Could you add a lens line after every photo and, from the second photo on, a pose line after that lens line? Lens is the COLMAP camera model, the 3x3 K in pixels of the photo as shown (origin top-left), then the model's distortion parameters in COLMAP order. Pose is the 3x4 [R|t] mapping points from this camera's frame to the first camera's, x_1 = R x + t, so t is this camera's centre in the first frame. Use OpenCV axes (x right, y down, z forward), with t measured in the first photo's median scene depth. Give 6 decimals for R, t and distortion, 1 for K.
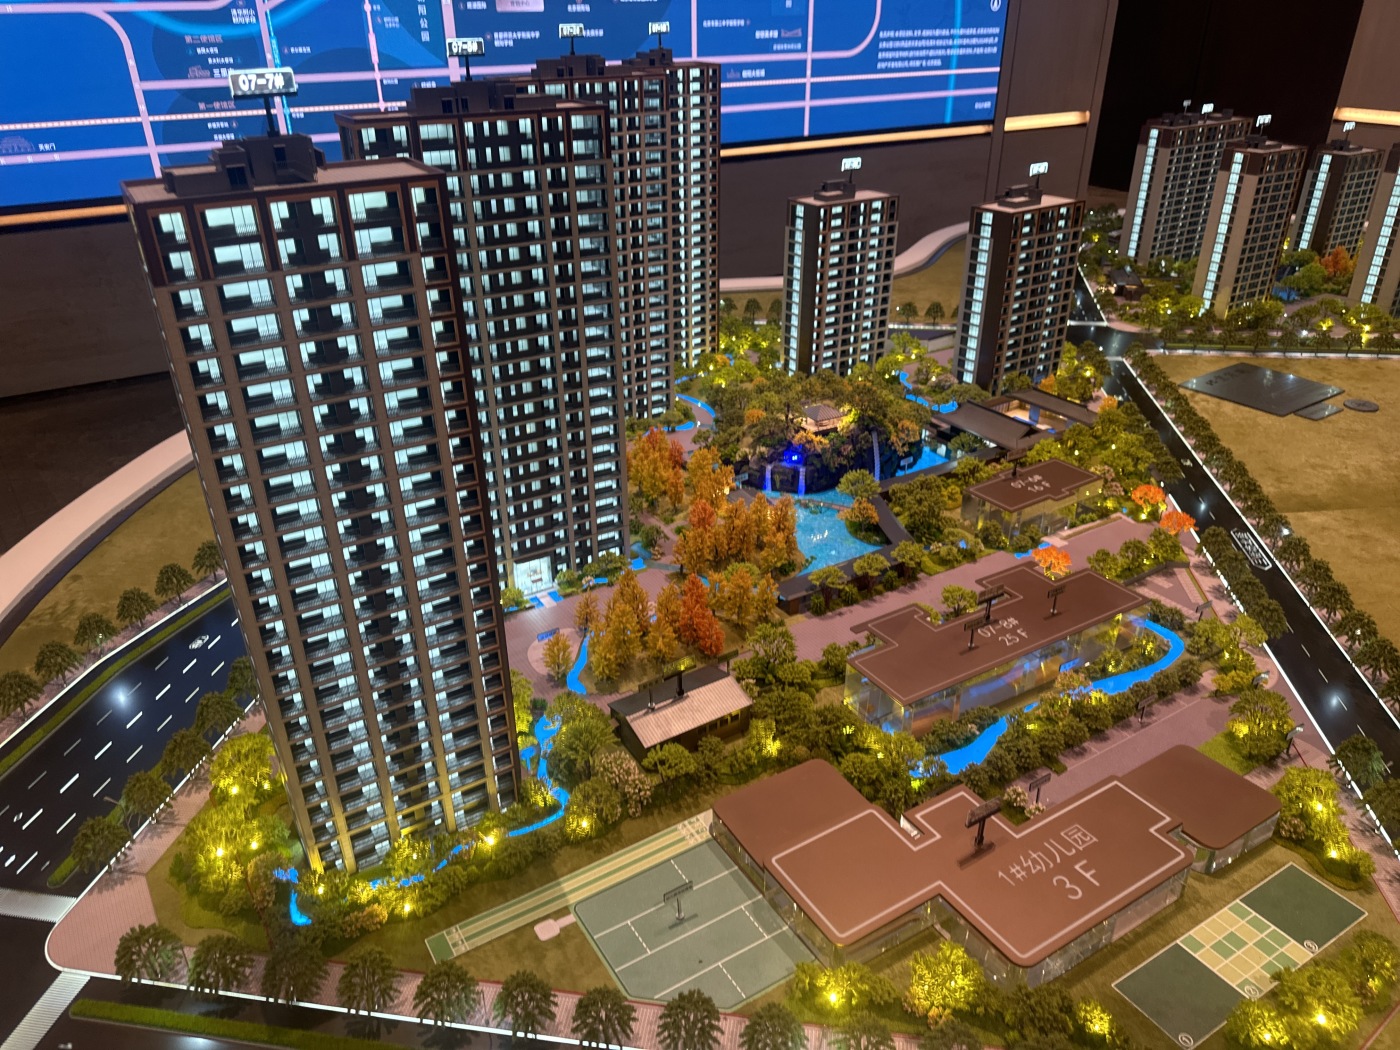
lens RADIAL K [[965.5, 0, 694.7], [0, 965.5, 541.7], [0, 0, 1]] dist [0.056414, -0.064071]
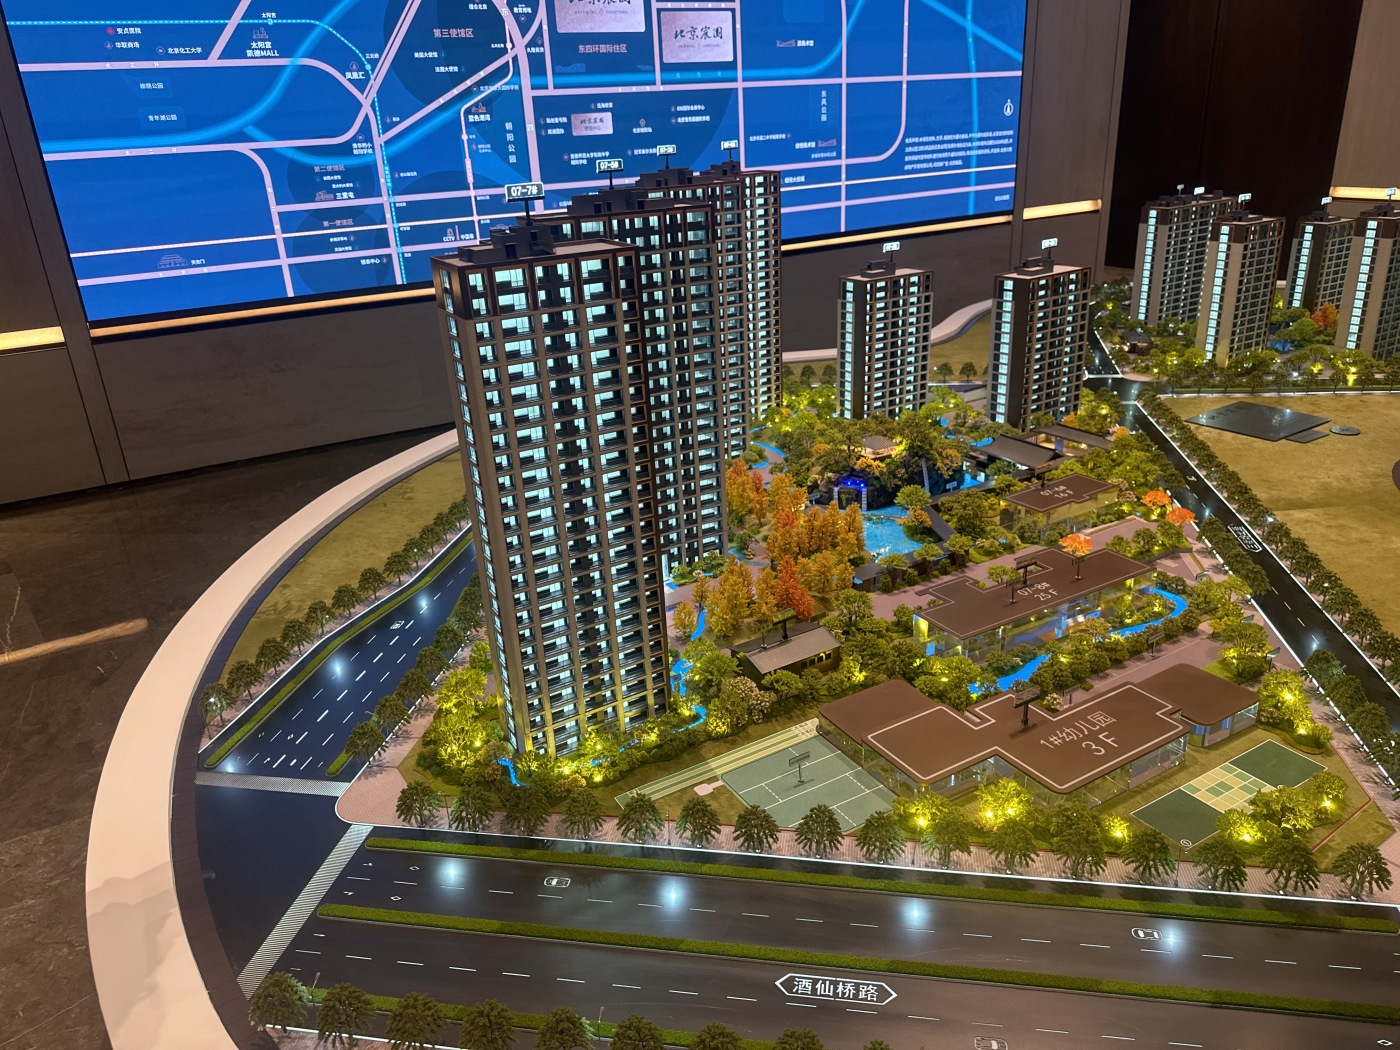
lens RADIAL K [[965.5, 0, 694.7], [0, 965.5, 541.7], [0, 0, 1]] dist [0.056414, -0.064071]
pose [[0.998976, -0.026004, -0.037028, -0.064525], [0.022390, 0.995236, -0.094892, 0.113147], [0.039319, 0.093966, 0.994799, -0.227748]]
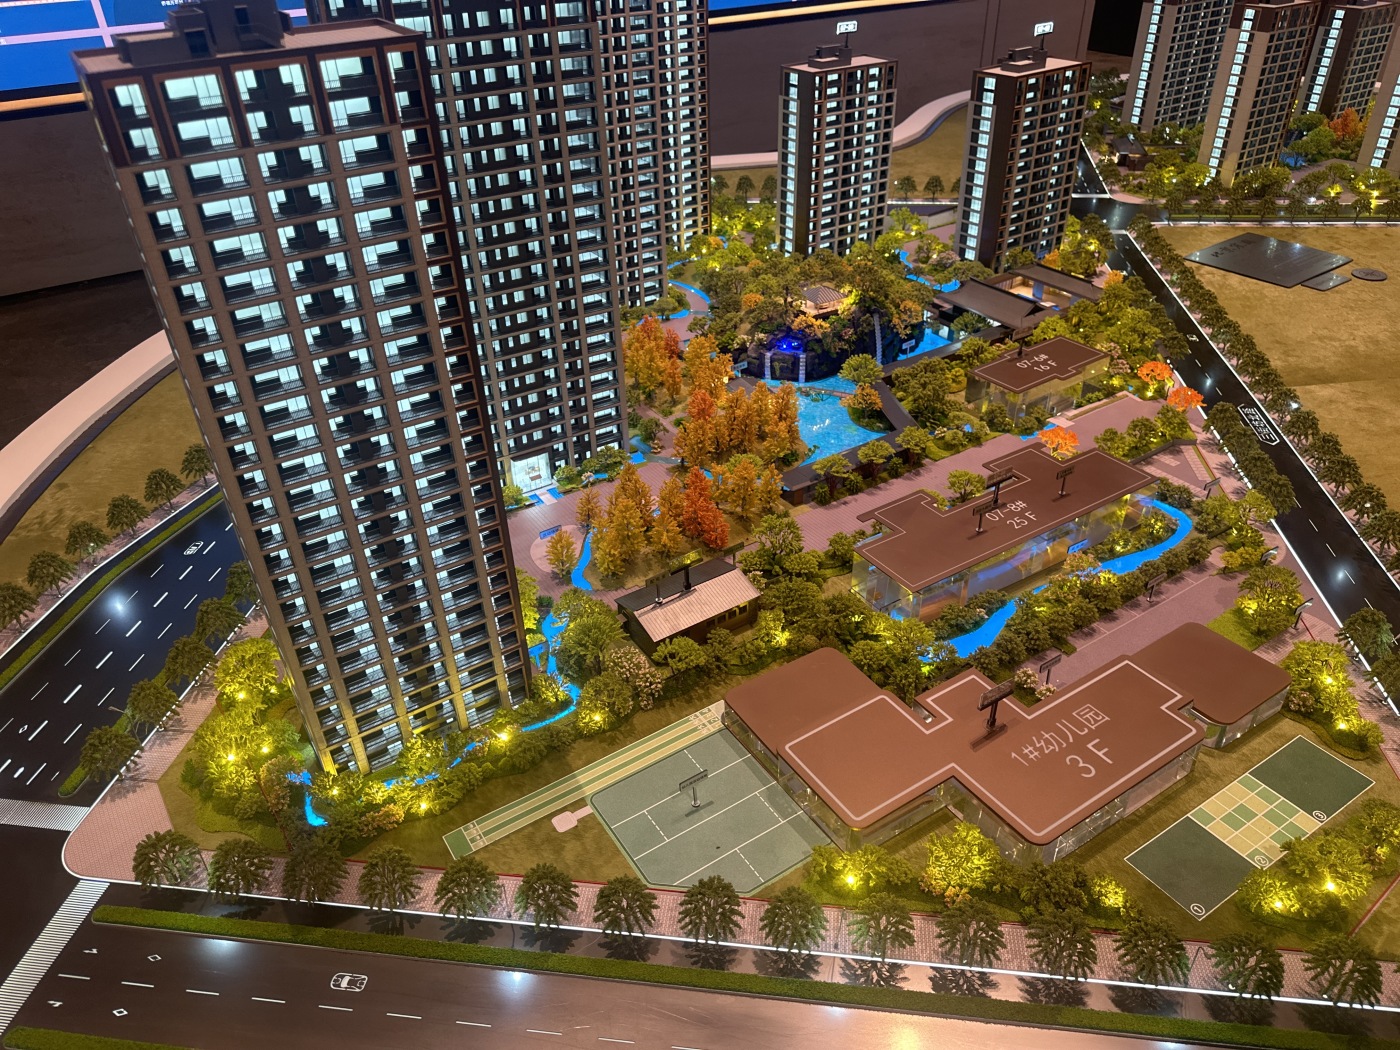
lens RADIAL K [[967.5, 0, 700.0], [0, 967.5, 525.0], [0, 0, 1]] dist [0.030377, -0.029851]
pose [[0.999566, -0.026671, 0.012516, -0.009710], [0.025367, 0.995175, 0.094778, 0.001024], [-0.014984, -0.094420, 0.995420, 0.018872]]
